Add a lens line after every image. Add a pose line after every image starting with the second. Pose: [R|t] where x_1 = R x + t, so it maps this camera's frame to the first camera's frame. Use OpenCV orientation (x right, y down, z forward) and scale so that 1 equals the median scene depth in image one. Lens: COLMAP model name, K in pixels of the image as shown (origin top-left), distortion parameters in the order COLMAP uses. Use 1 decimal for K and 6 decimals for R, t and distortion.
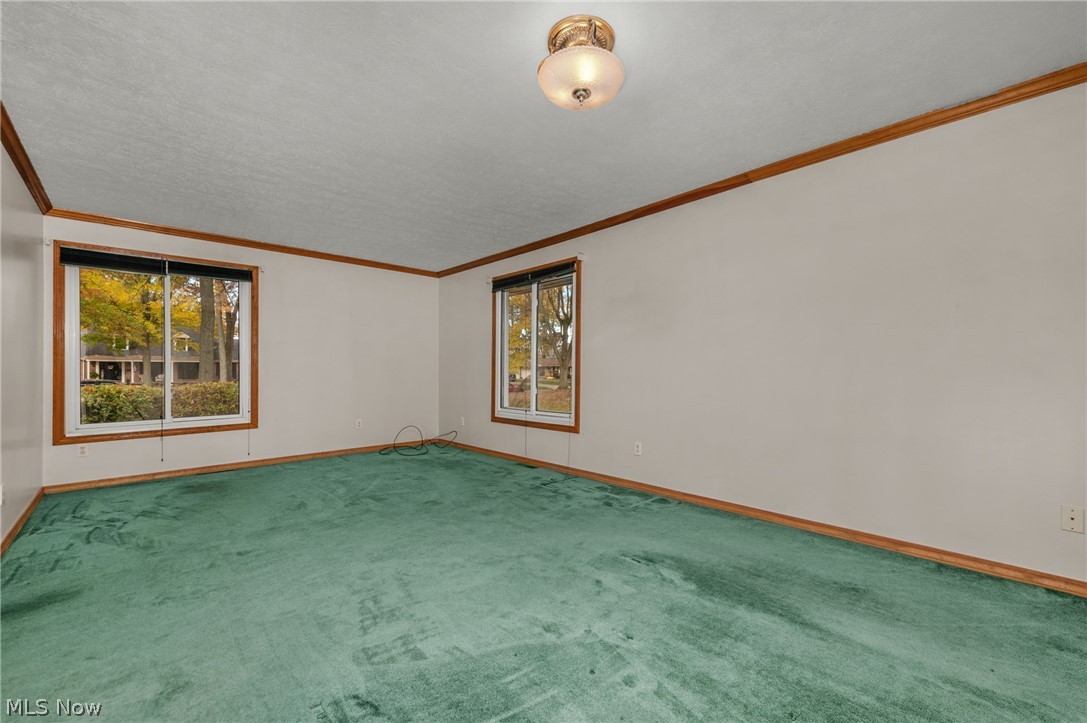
lens RADIAL K [[459.9, 0, 543.5], [0, 459.9, 361.5], [0, 0, 1]] dist [0.002079, 0.000045]
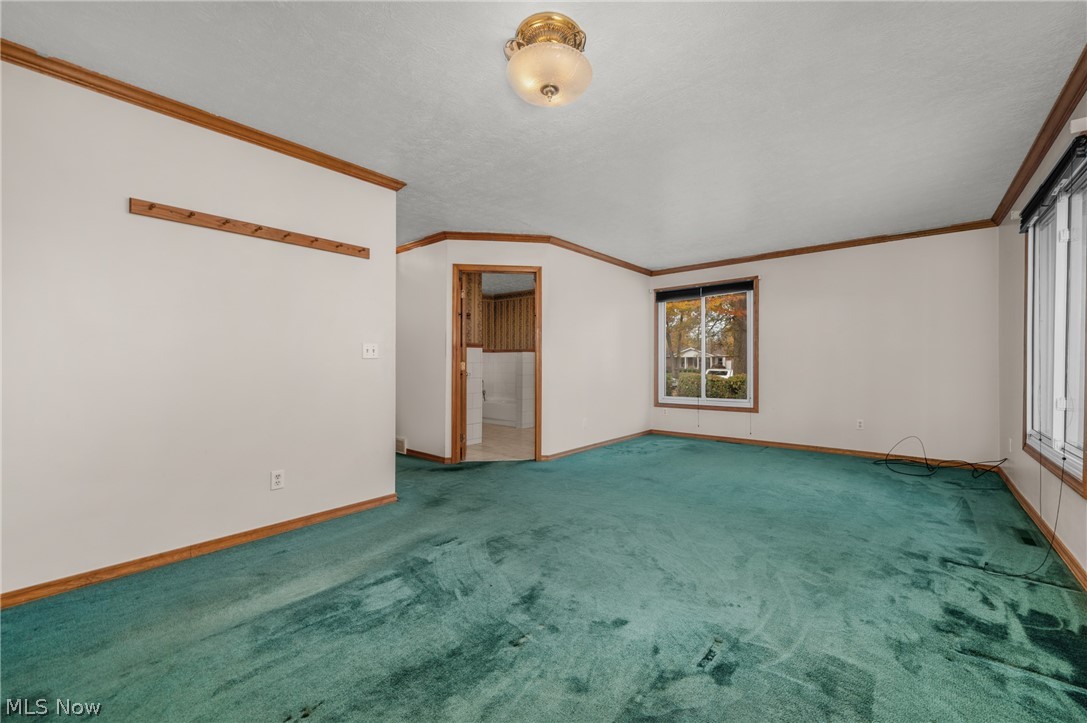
lens RADIAL K [[416.7, 0, 543.5], [0, 416.7, 361.5], [0, 0, 1]] dist [0.000605, 0.000022]
pose [[0.112383, -0.000690, -0.993665, 0.506929], [0.019988, 0.999799, 0.001567, 0.000409], [0.993464, -0.020038, 0.112374, 0.457481]]
